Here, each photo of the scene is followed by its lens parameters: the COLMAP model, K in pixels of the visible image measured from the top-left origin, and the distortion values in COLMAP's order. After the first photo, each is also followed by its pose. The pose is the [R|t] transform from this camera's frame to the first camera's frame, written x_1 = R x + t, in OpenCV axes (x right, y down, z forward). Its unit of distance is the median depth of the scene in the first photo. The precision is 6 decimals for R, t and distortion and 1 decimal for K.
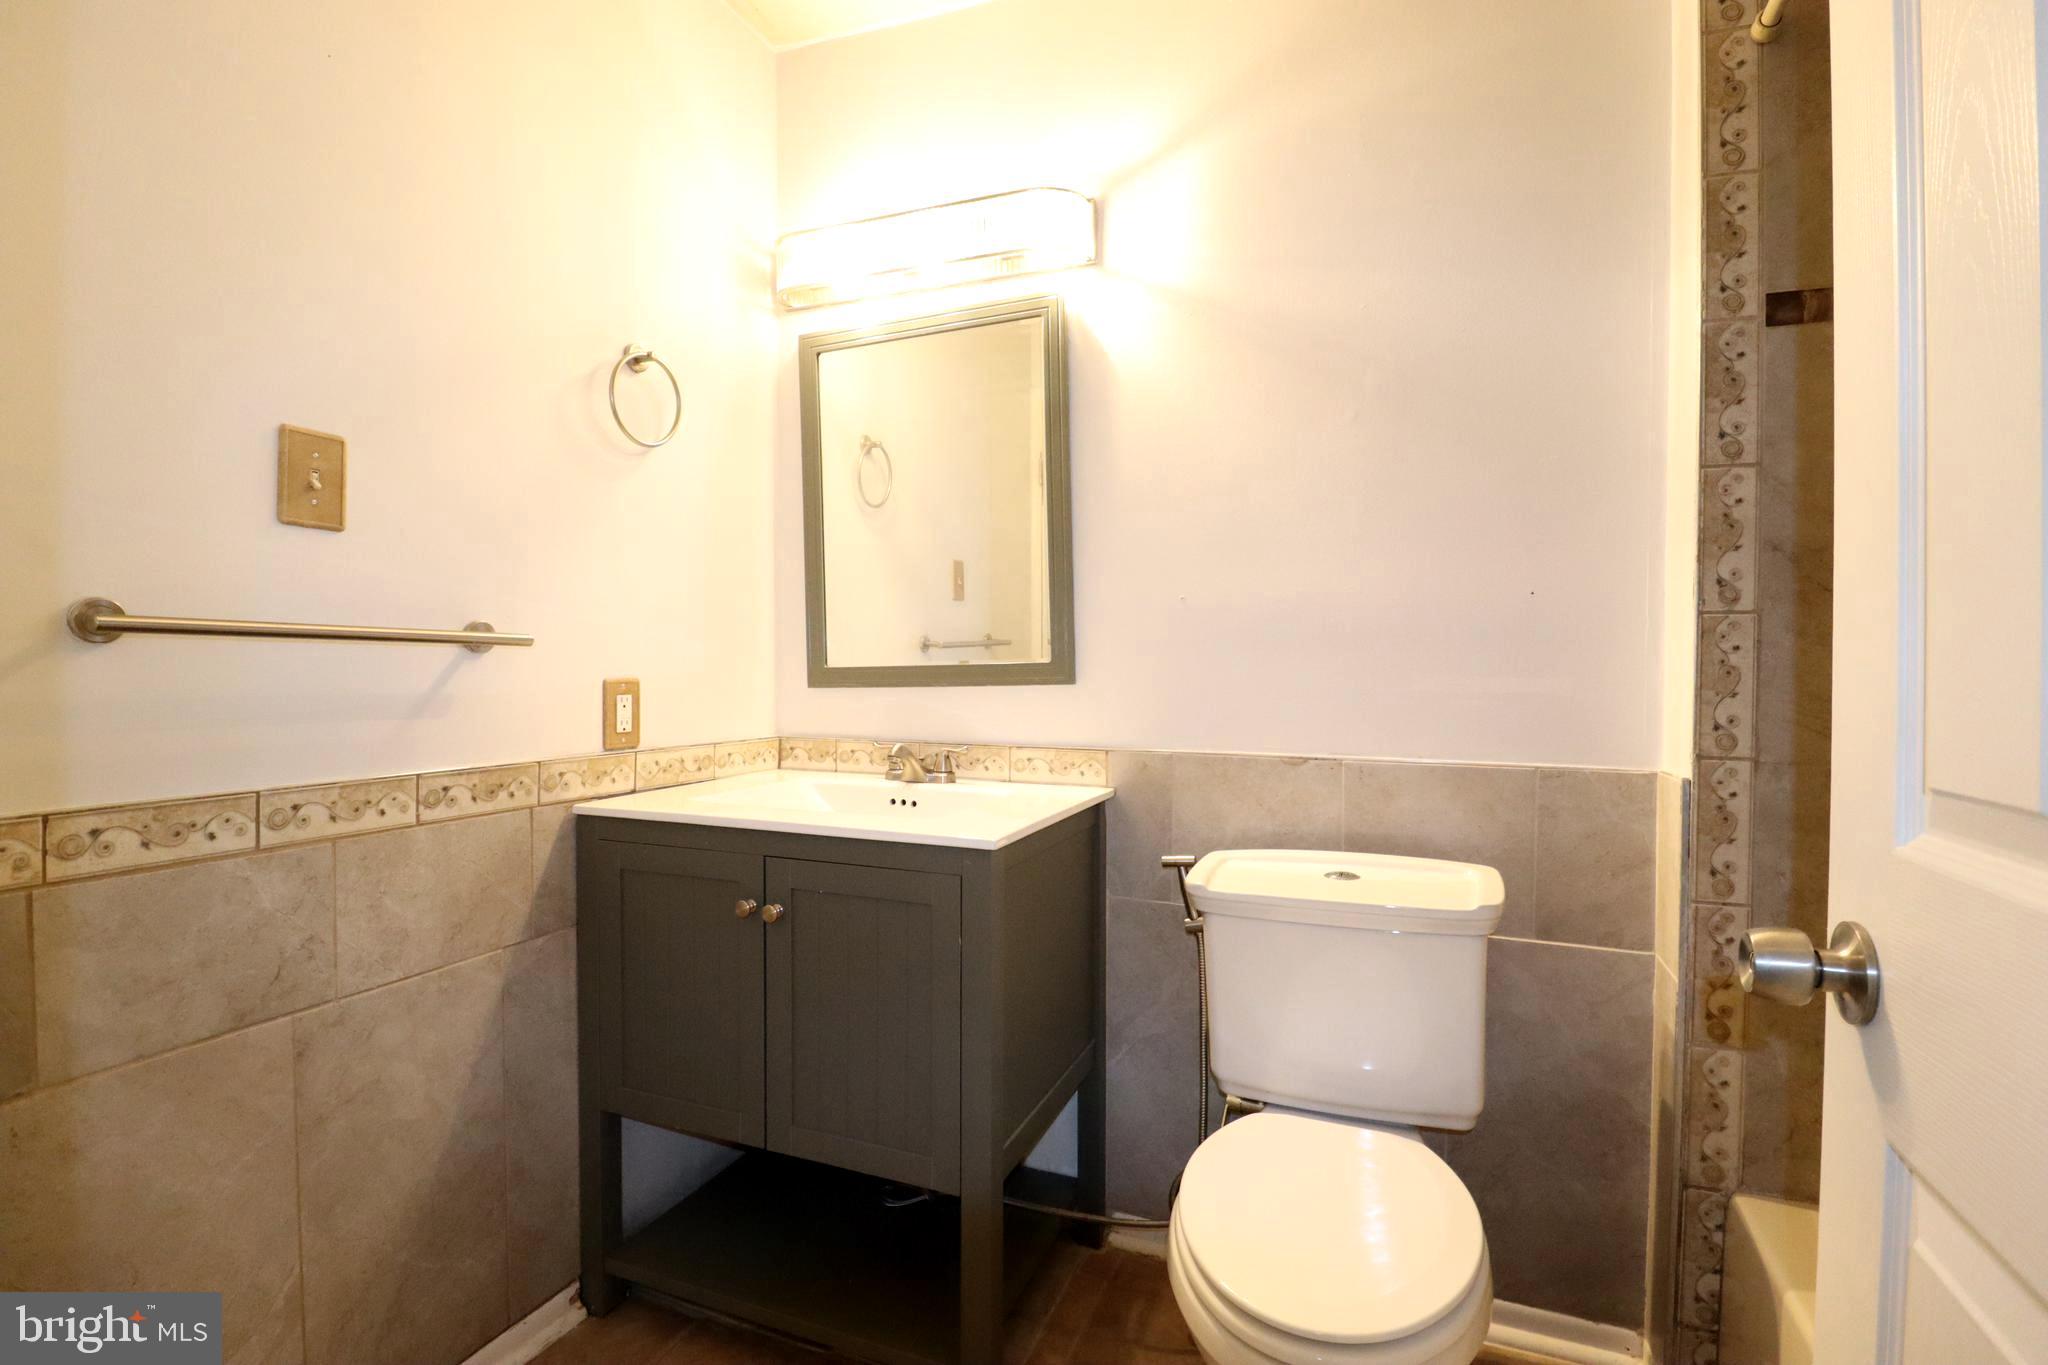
lens RADIAL K [[953.0, 0, 1014.6], [0, 953.0, 678.1], [0, 0, 1]] dist [0.000745, -0.013573]
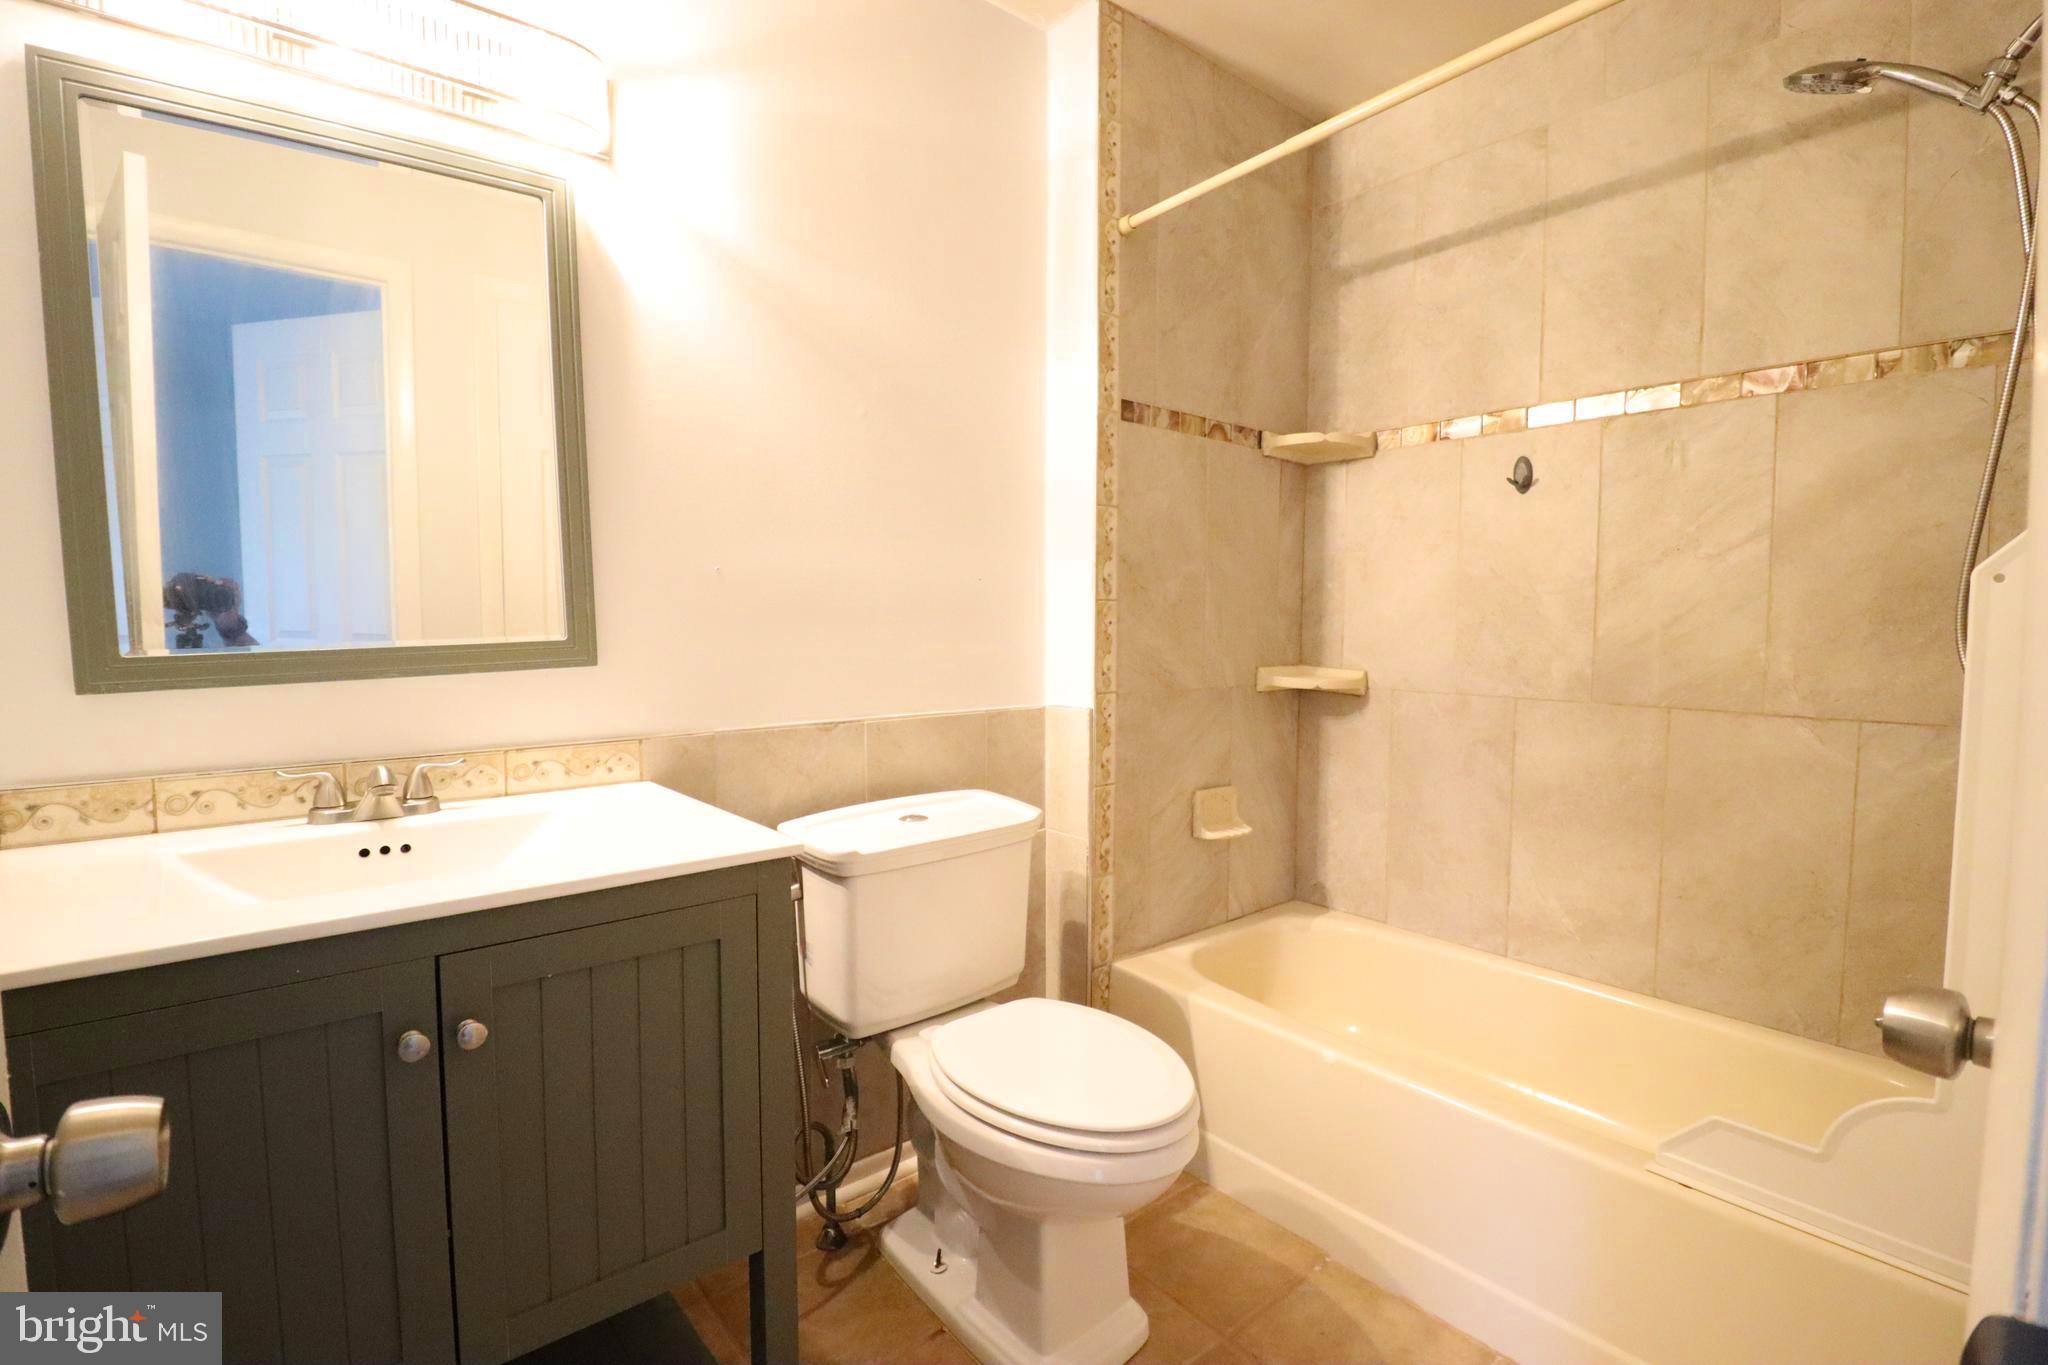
lens RADIAL K [[953.0, 0, 1019.6], [0, 953.0, 679.5], [0, 0, 1]] dist [0.000745, -0.013573]
pose [[0.460433, -0.064491, 0.885349, -0.580052], [0.014044, 0.997762, 0.065376, -0.034929], [-0.887584, -0.017667, 0.460308, 0.325561]]
